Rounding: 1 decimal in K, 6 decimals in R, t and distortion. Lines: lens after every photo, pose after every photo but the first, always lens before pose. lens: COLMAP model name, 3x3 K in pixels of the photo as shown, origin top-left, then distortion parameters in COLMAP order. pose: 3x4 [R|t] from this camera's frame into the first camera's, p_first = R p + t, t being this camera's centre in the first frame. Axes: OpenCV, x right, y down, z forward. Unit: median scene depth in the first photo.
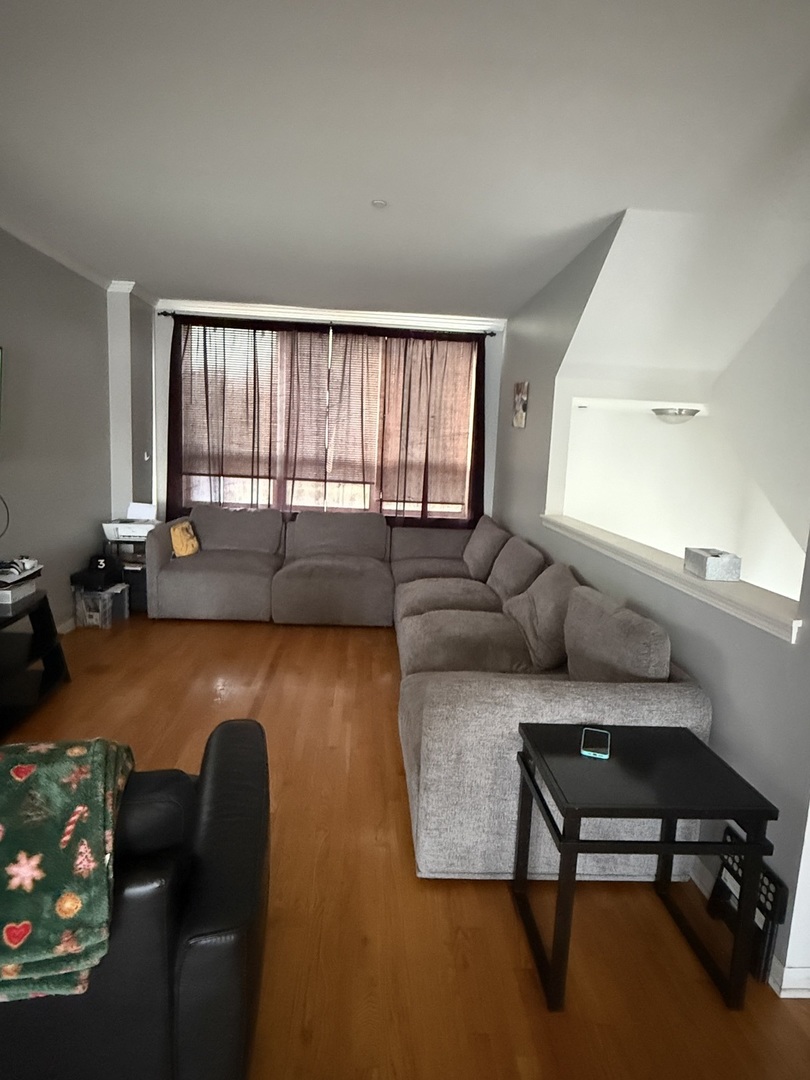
lens RADIAL K [[629.0, 0, 404.4], [0, 629.0, 539.0], [0, 0, 1]] dist [-0.003273, 0.011582]
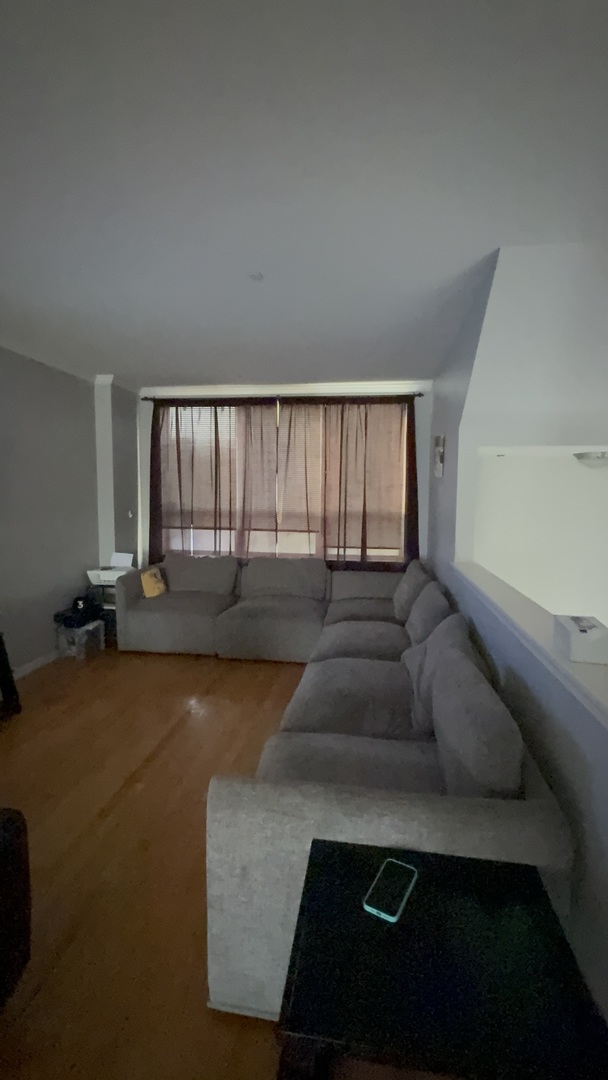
lens RADIAL K [[495.5, 0, 303.4], [0, 495.5, 540.9], [0, 0, 1]] dist [0.000469, 0.000003]
pose [[0.979443, -0.018332, -0.200886, 0.118485], [0.006757, 0.998285, -0.058155, -0.022165], [0.201607, 0.055602, 0.977887, 0.132966]]
